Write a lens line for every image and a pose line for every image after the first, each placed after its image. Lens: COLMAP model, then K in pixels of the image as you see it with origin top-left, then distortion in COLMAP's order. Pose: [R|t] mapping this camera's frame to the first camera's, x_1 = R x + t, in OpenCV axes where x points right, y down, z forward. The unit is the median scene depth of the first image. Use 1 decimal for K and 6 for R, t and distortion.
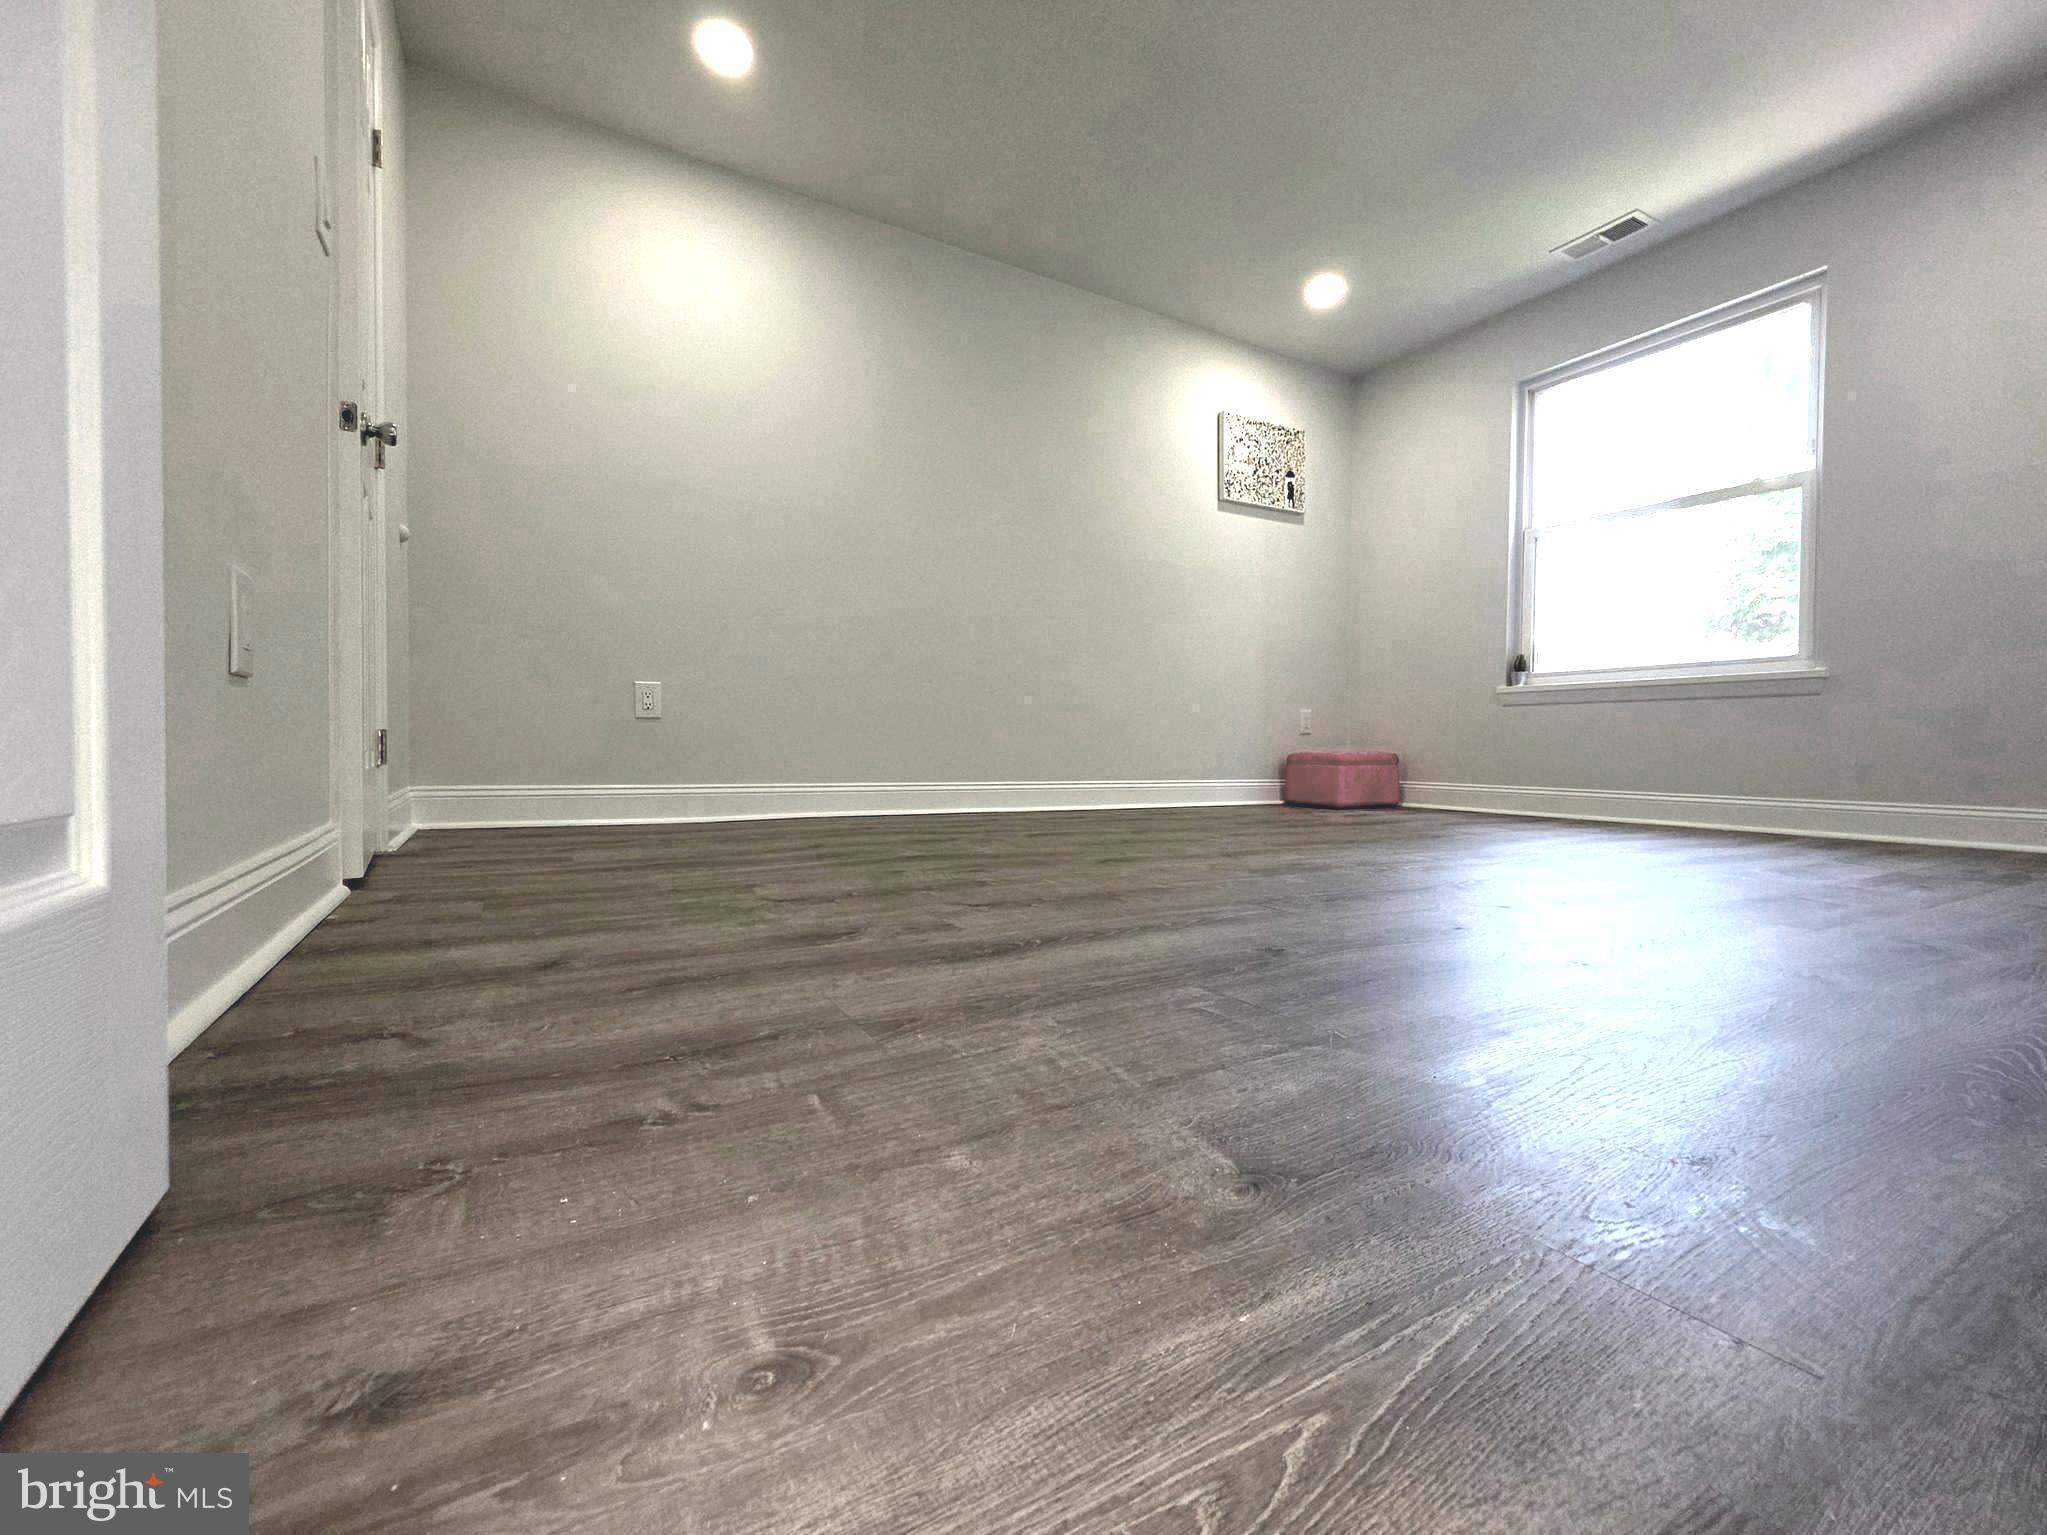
lens RADIAL K [[823.7, 0, 1009.5], [0, 823.7, 771.1], [0, 0, 1]] dist [0.000887, 0.000124]
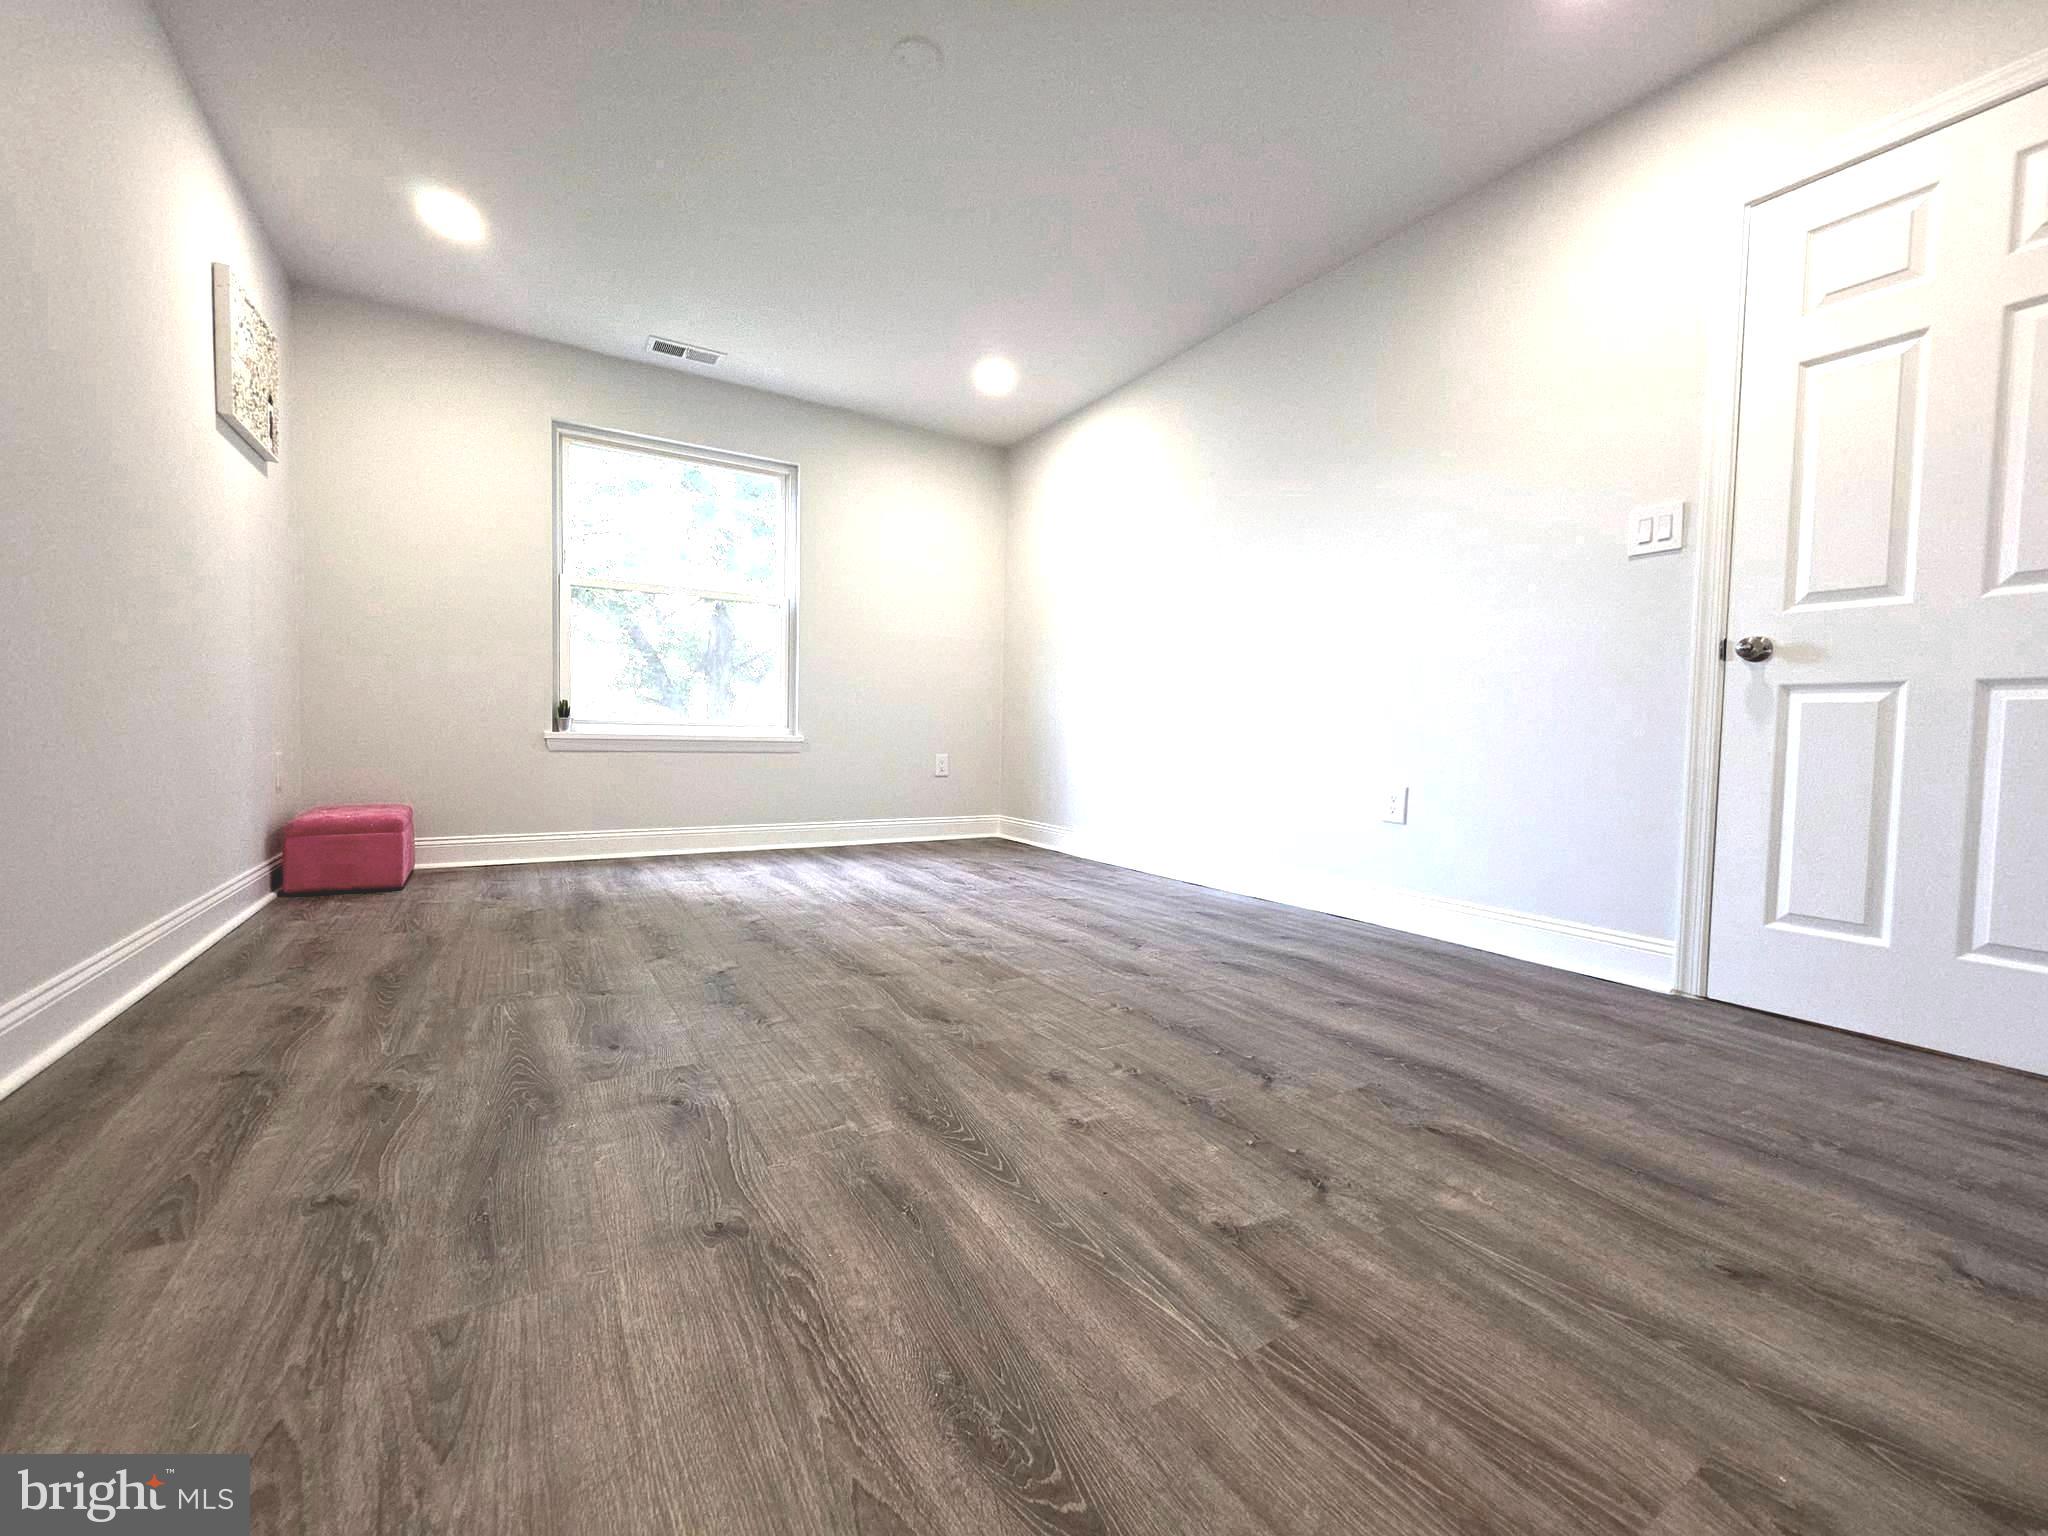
lens RADIAL K [[824.1, 0, 1010.4], [0, 824.1, 764.4], [0, 0, 1]] dist [0.000887, 0.000124]
pose [[-0.003108, -0.046339, 0.998921, -1.619285], [0.017013, 0.998779, 0.046385, -0.438079], [-0.999850, 0.017139, -0.002316, 2.020844]]
